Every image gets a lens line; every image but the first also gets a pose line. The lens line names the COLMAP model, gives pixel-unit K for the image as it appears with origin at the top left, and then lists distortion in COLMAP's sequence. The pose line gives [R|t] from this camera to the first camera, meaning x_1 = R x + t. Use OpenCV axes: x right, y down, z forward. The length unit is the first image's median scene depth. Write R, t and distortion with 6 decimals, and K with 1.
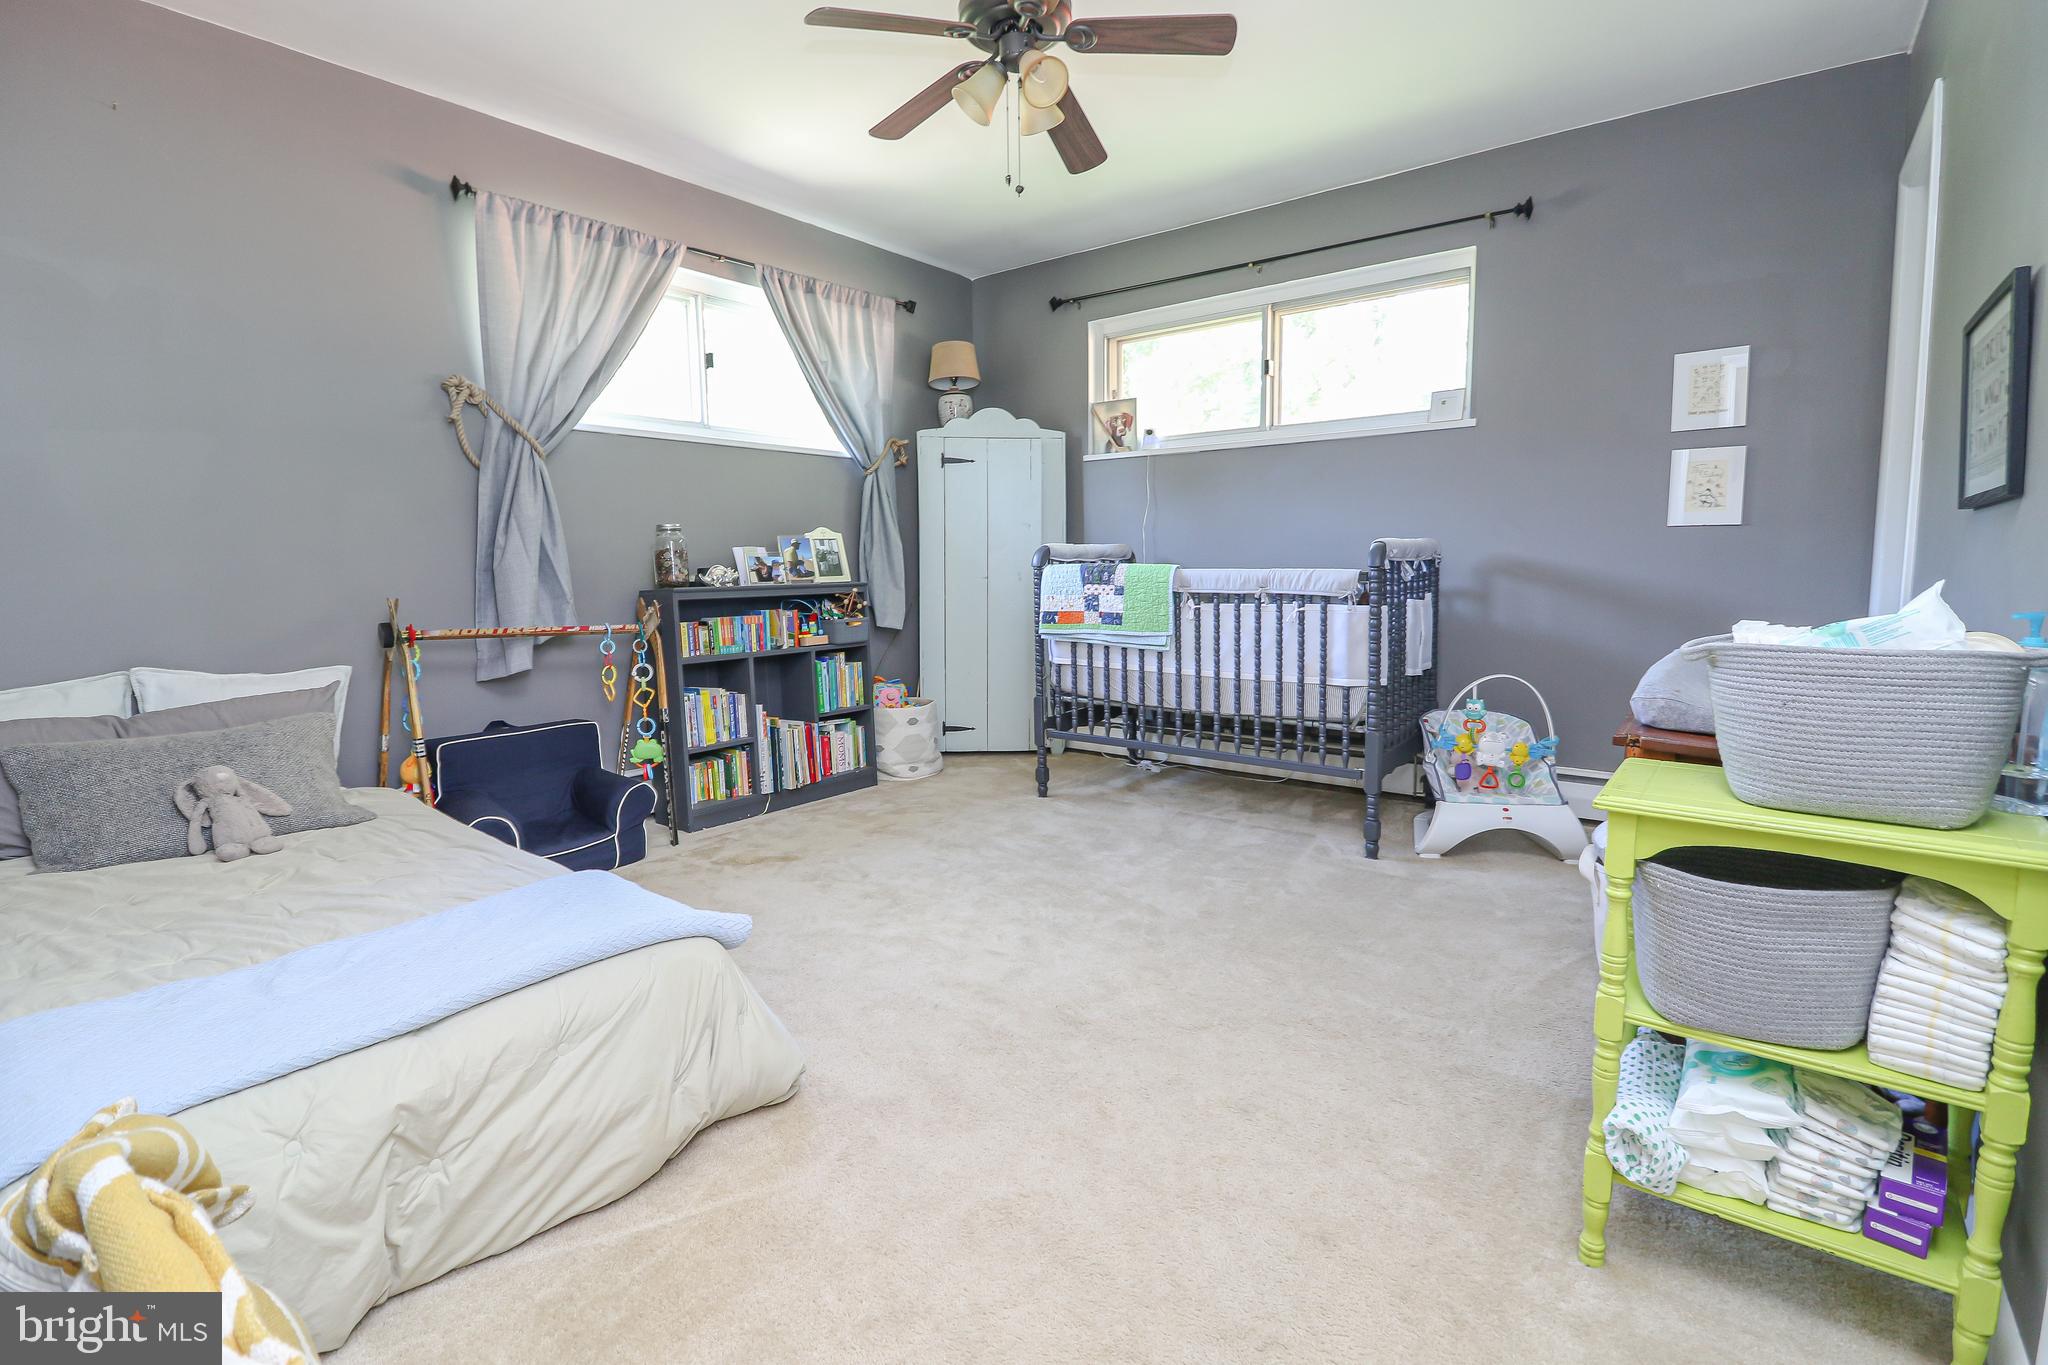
lens RADIAL K [[943.4, 0, 1041.3], [0, 943.4, 671.6], [0, 0, 1]] dist [-0.009046, -0.003963]
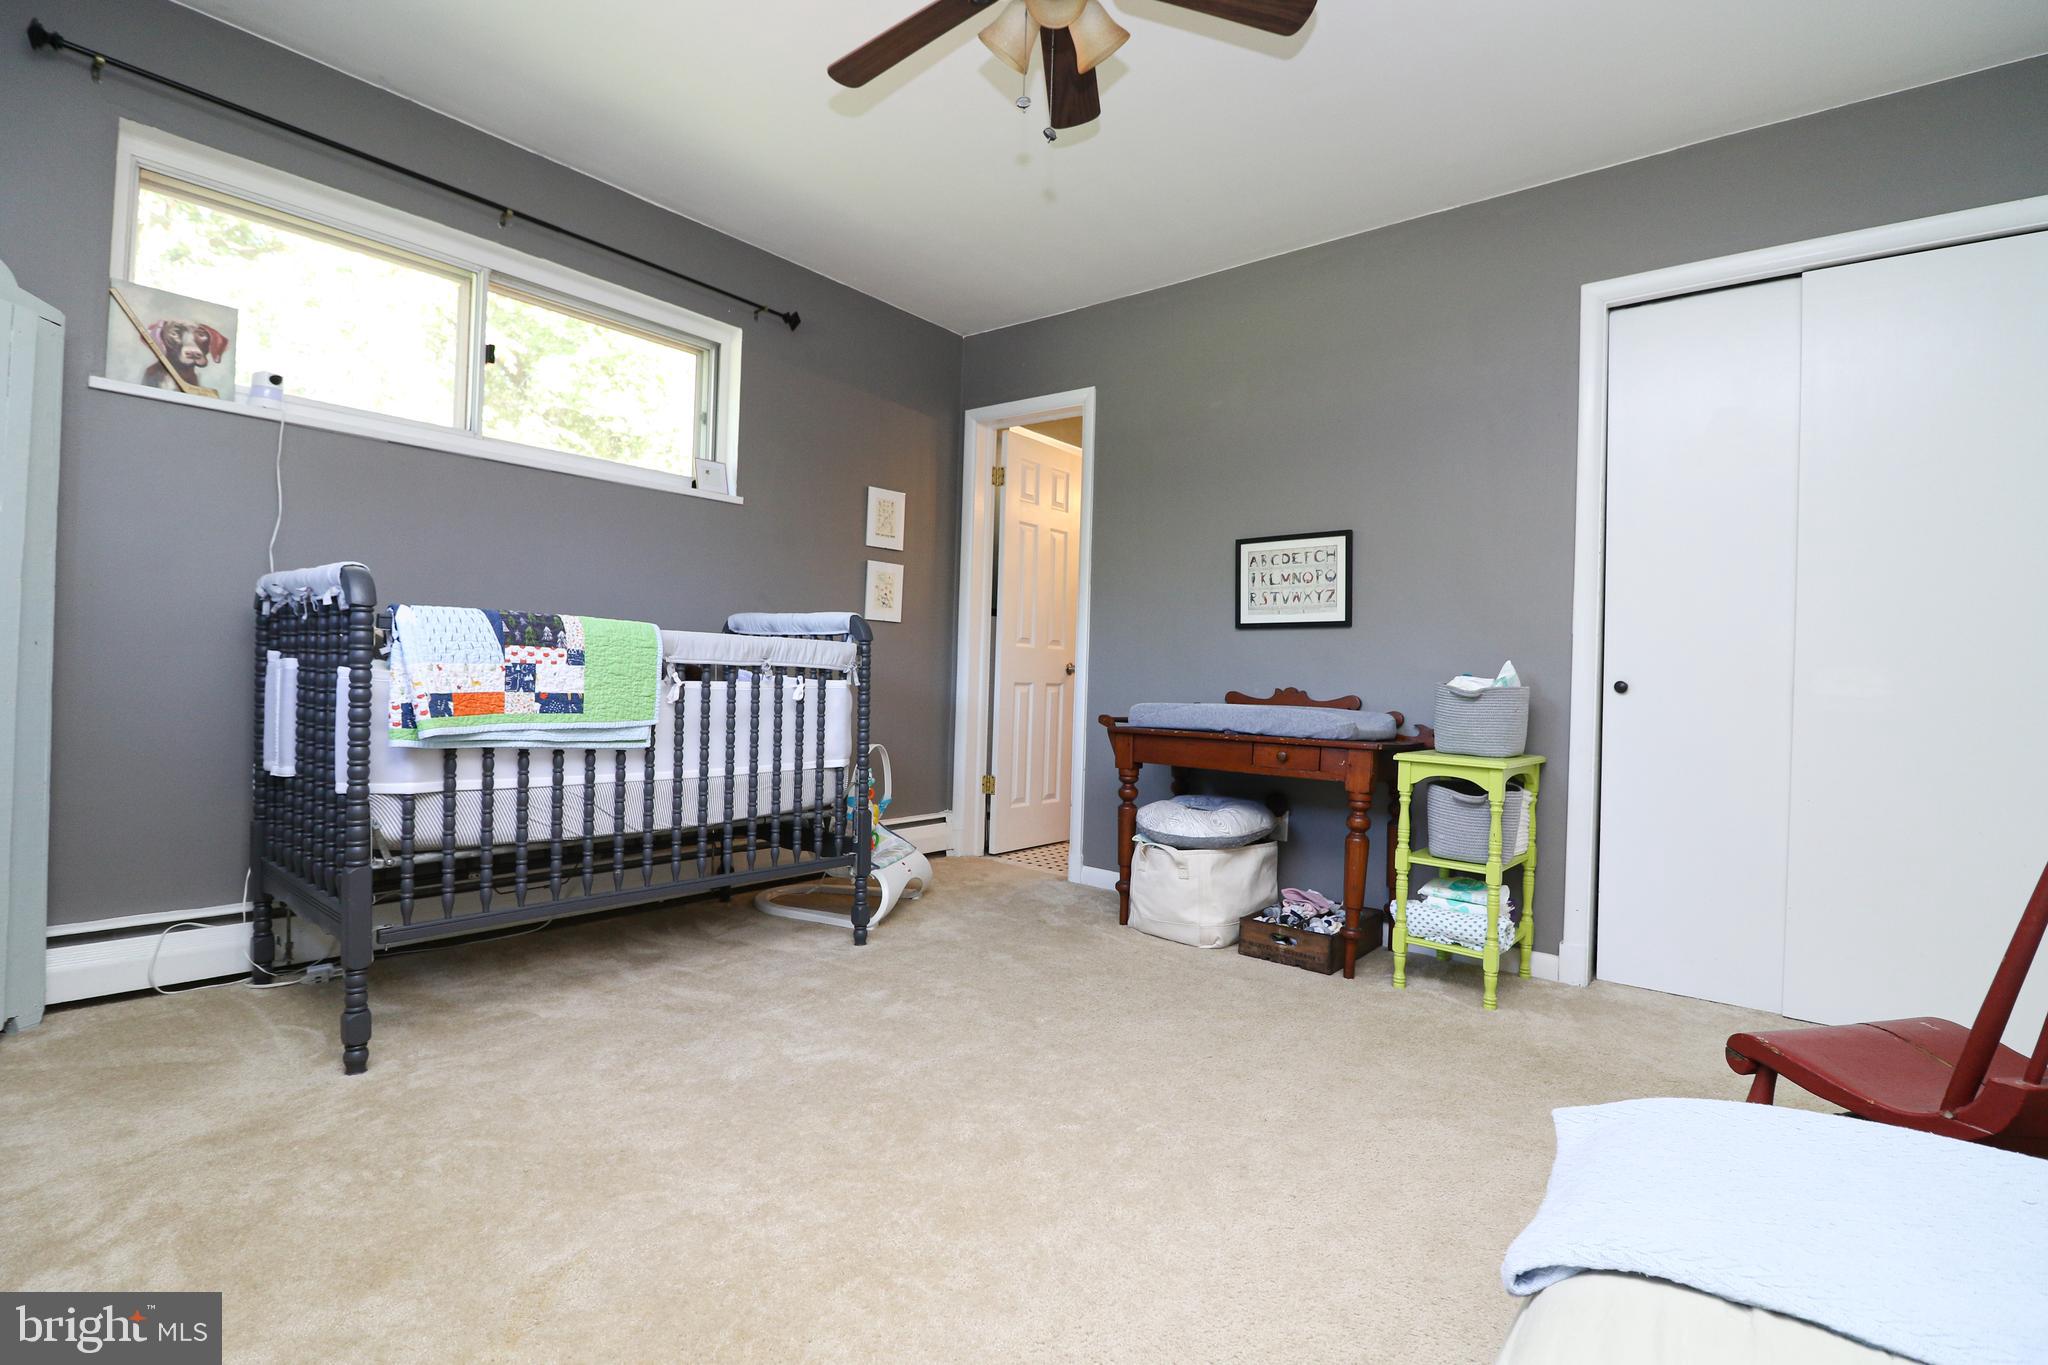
lens RADIAL K [[943.4, 0, 1041.7], [0, 943.4, 676.2], [0, 0, 1]] dist [-0.009046, -0.003963]
pose [[0.024214, 0.013621, 0.999614, -0.522822], [0.087278, 0.996061, -0.015686, -0.036591], [-0.995890, 0.087624, 0.022930, 0.671301]]
